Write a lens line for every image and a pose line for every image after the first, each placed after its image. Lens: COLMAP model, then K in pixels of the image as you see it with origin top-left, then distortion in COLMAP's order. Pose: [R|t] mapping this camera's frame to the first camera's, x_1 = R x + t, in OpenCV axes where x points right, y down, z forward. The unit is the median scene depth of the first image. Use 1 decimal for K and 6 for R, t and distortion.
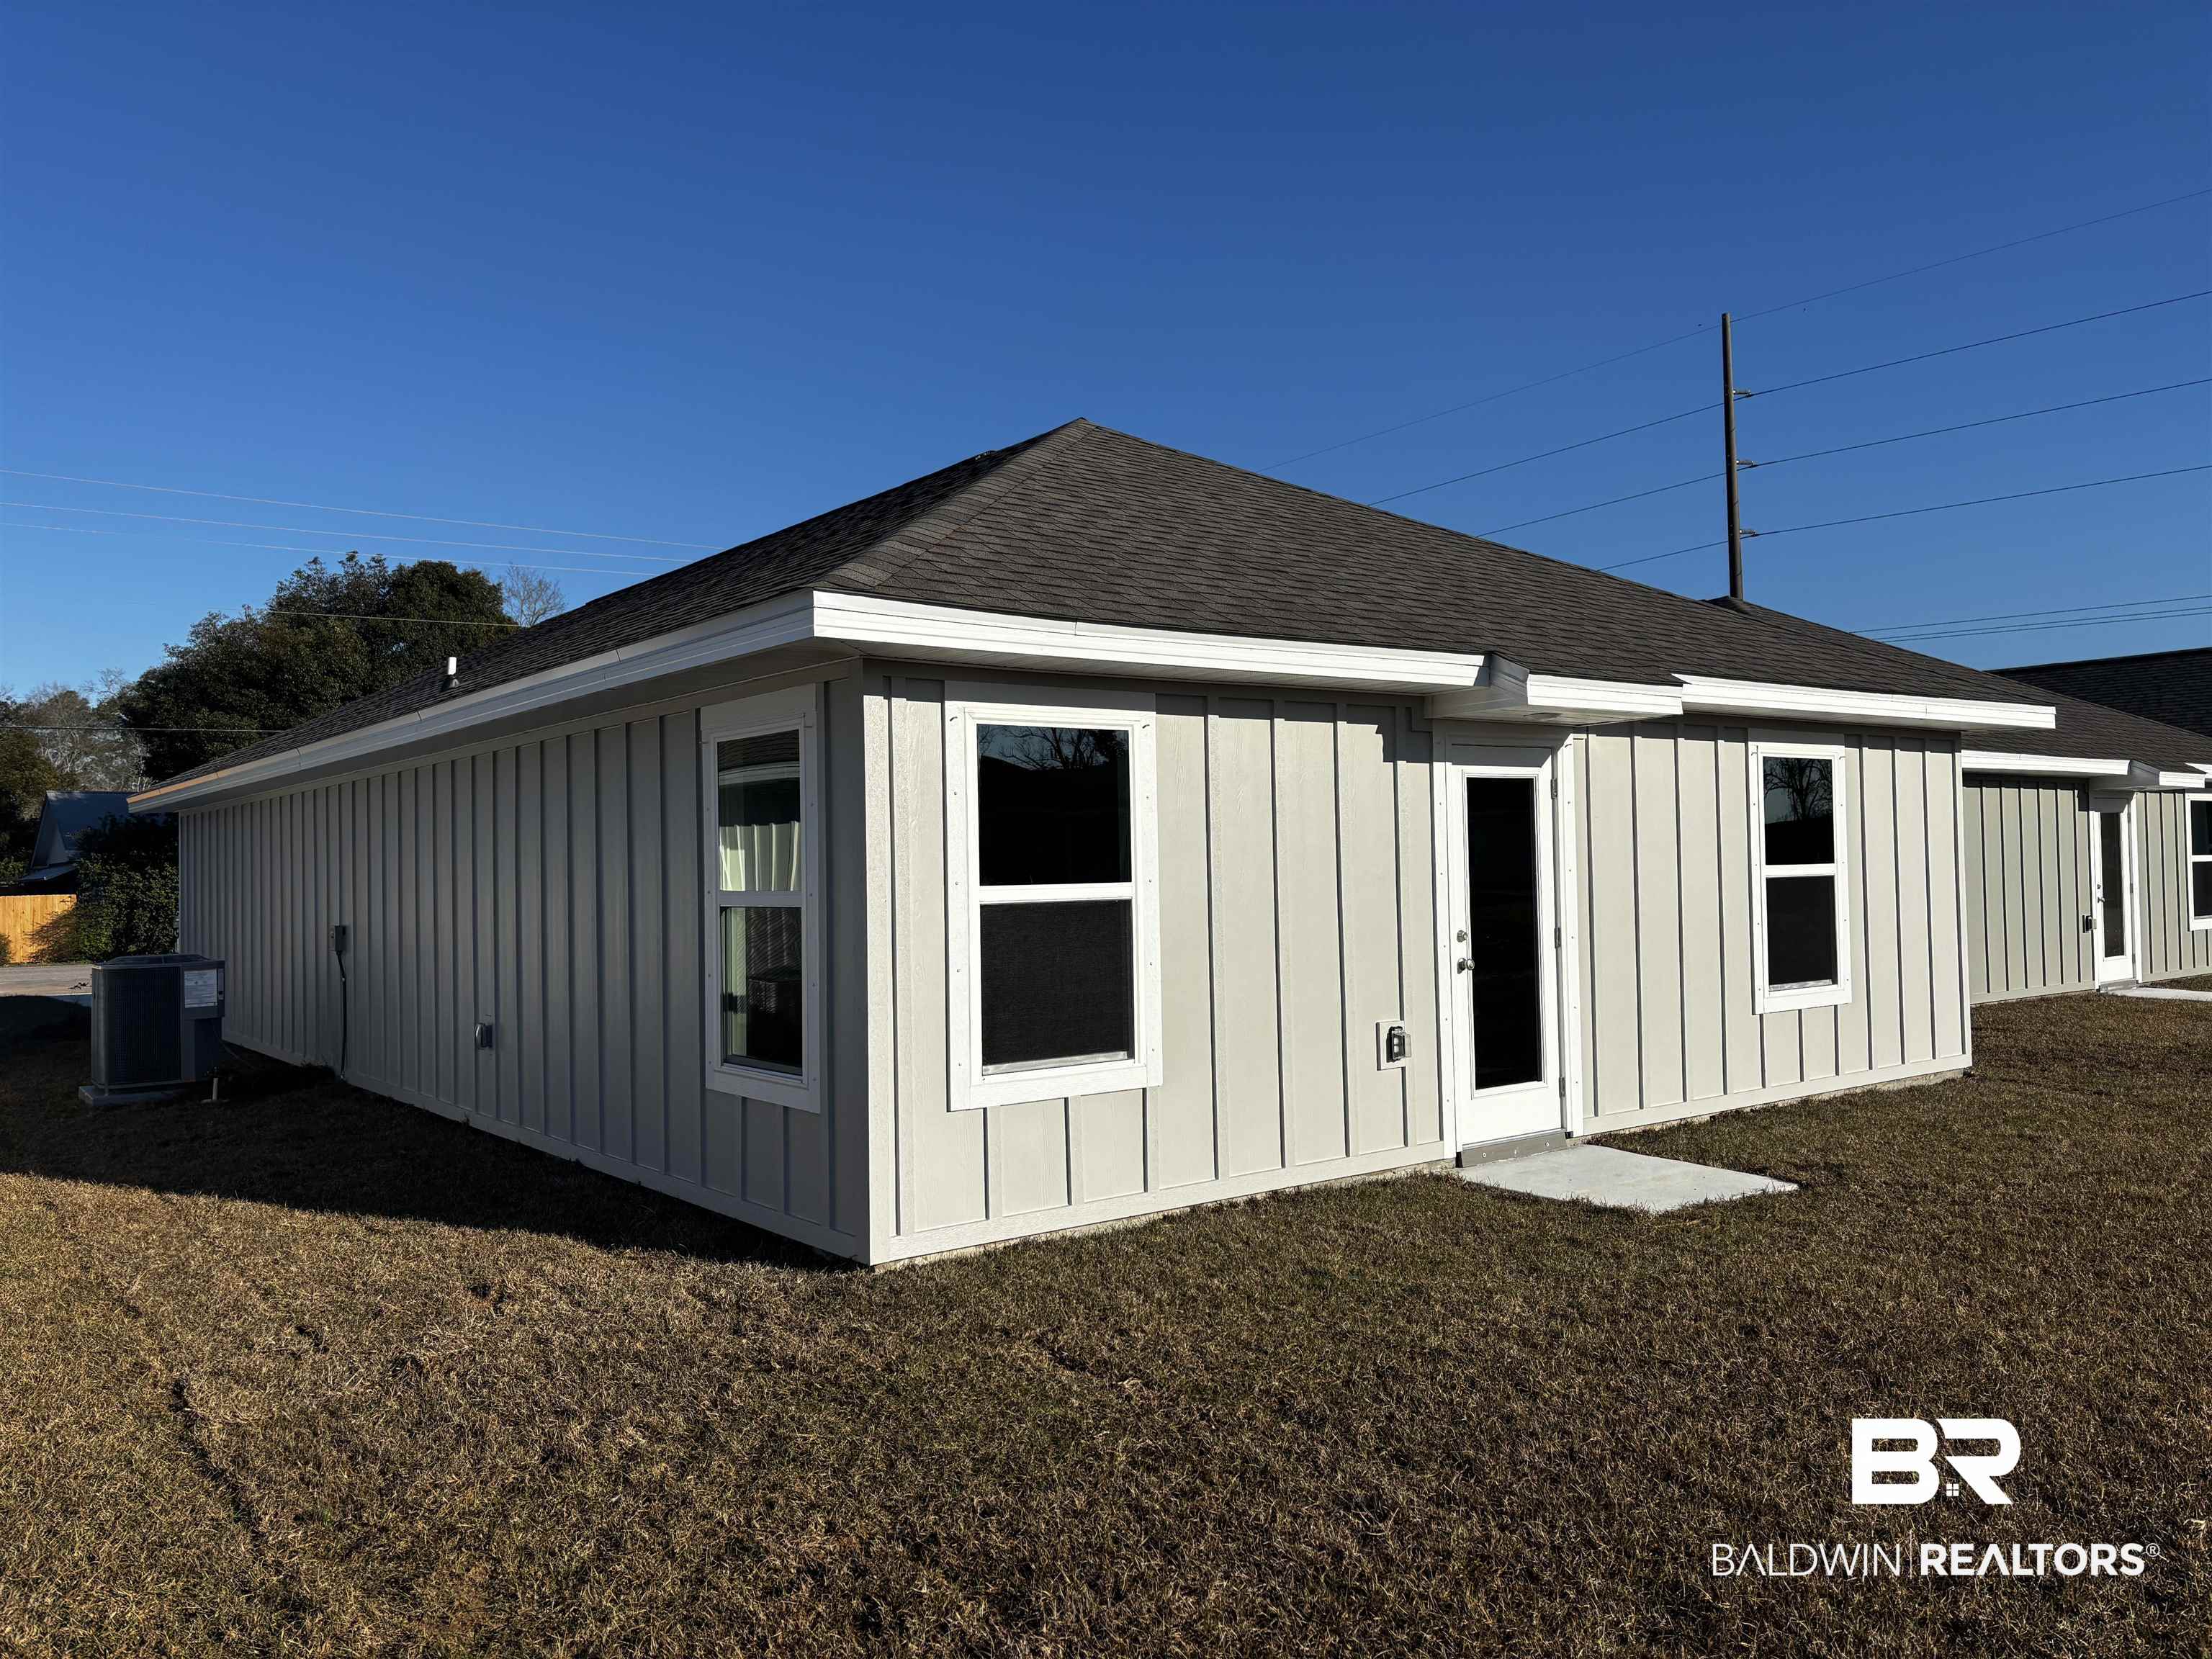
lens RADIAL K [[1679.1, 0, 1174.8], [0, 1679.1, 835.6], [0, 0, 1]] dist [0.100468, -0.219521]
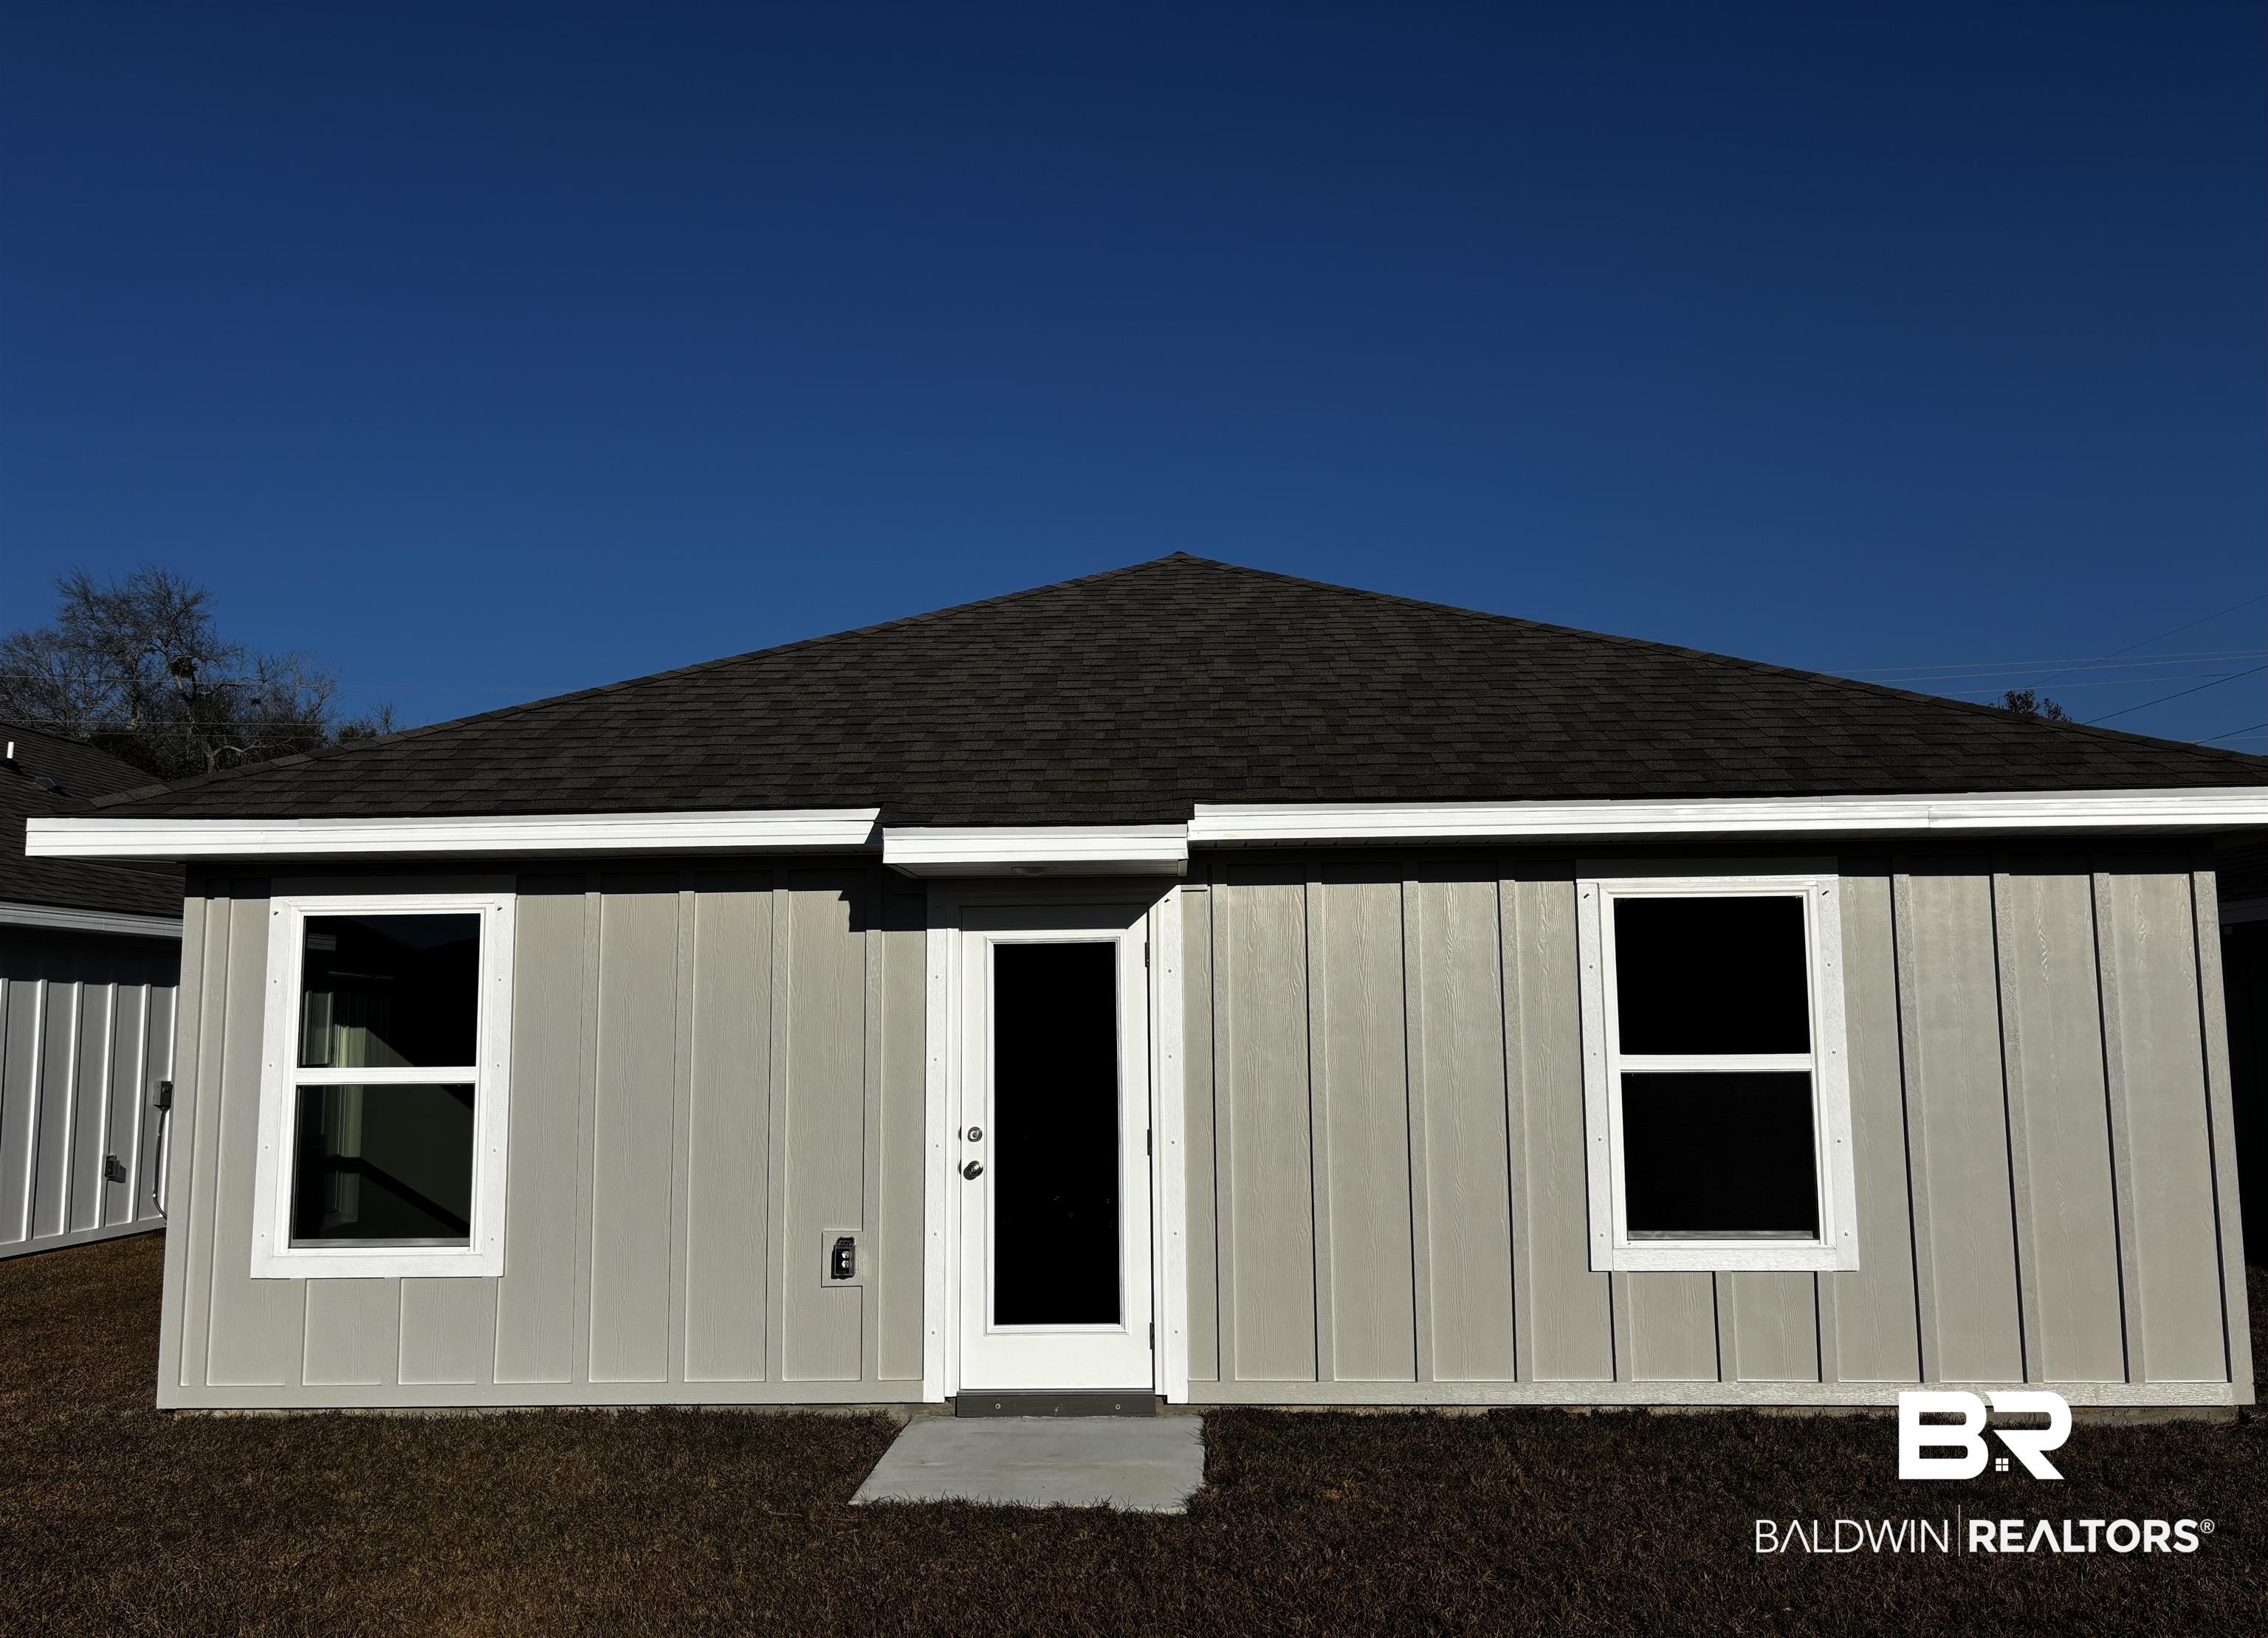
lens RADIAL K [[1358.1, 0, 1132.5], [0, 1358.1, 929.9], [0, 0, 1]] dist [0.043885, -0.038276]
pose [[0.758801, -0.042544, -0.649931, 0.637195], [0.007128, 0.998347, -0.057029, -0.002995], [0.651283, 0.038641, 0.757850, 0.505877]]
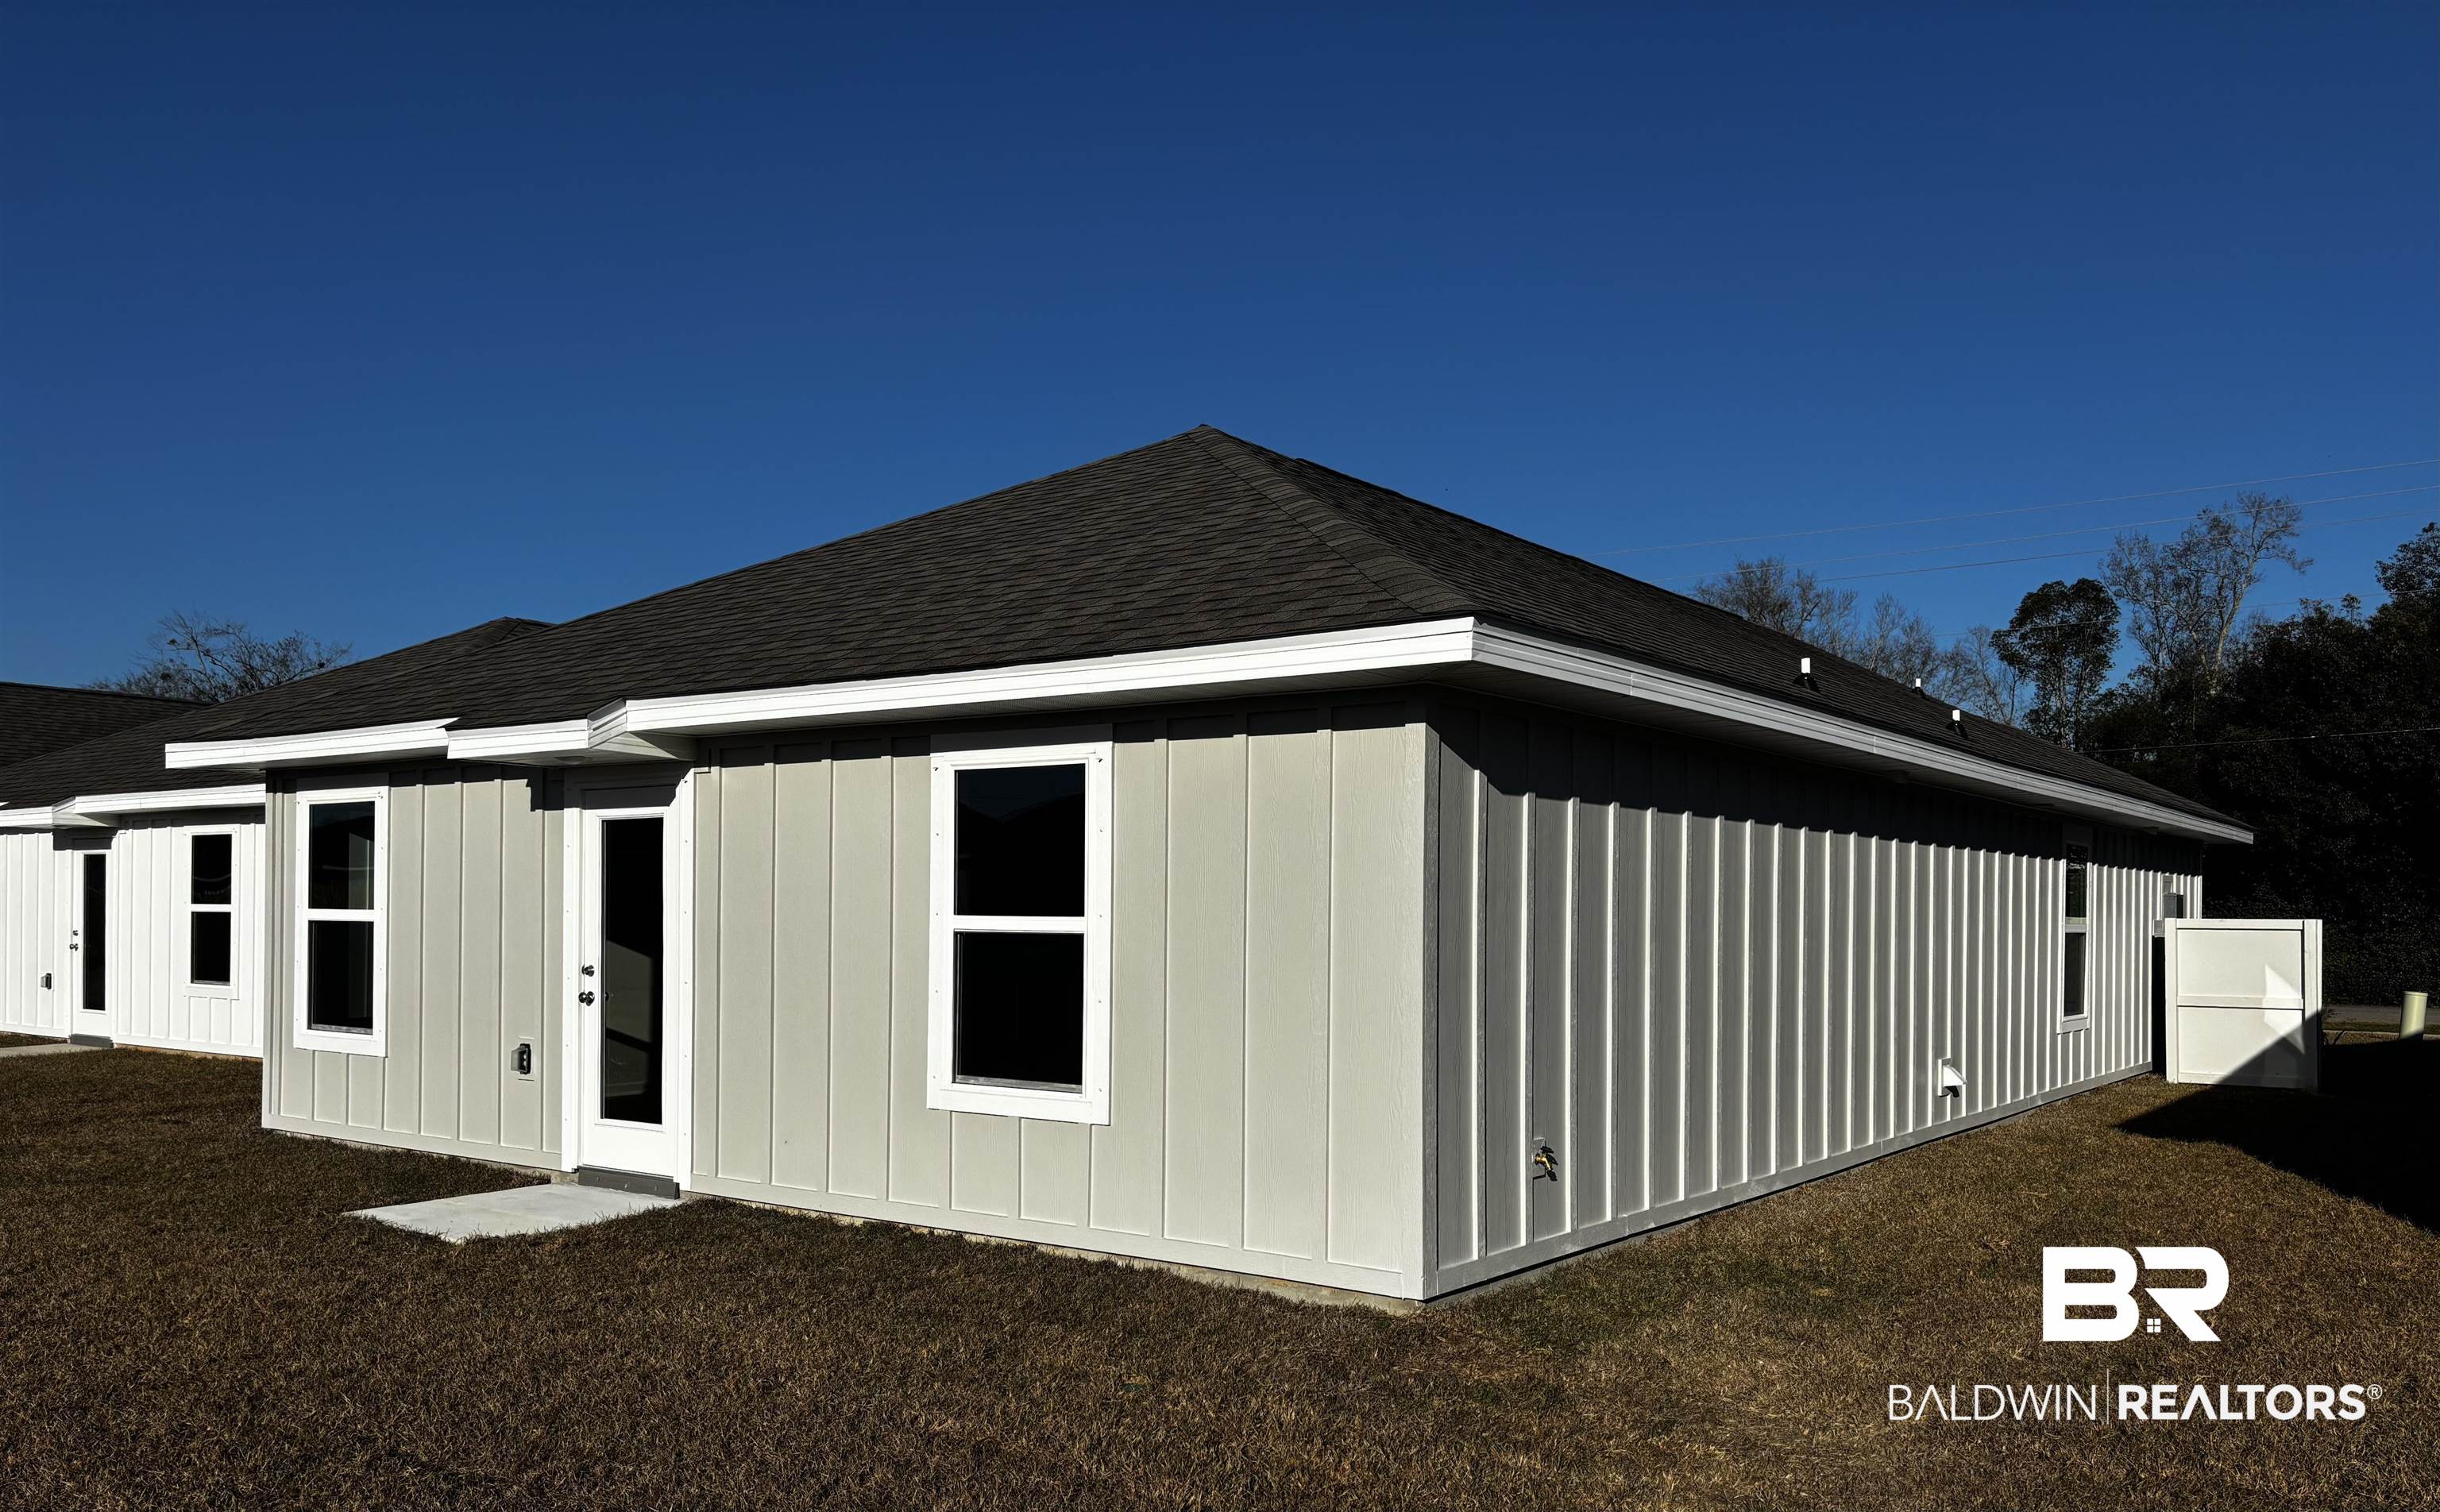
lens RADIAL K [[1807.9, 0, 1270.1], [0, 1807.9, 904.8], [0, 0, 1]] dist [0.083425, 0.001117]
pose [[0.267773, 0.021237, -0.963248, 1.317518], [0.007881, 0.999675, 0.024231, -0.005858], [0.963450, -0.014079, 0.267519, 1.045424]]
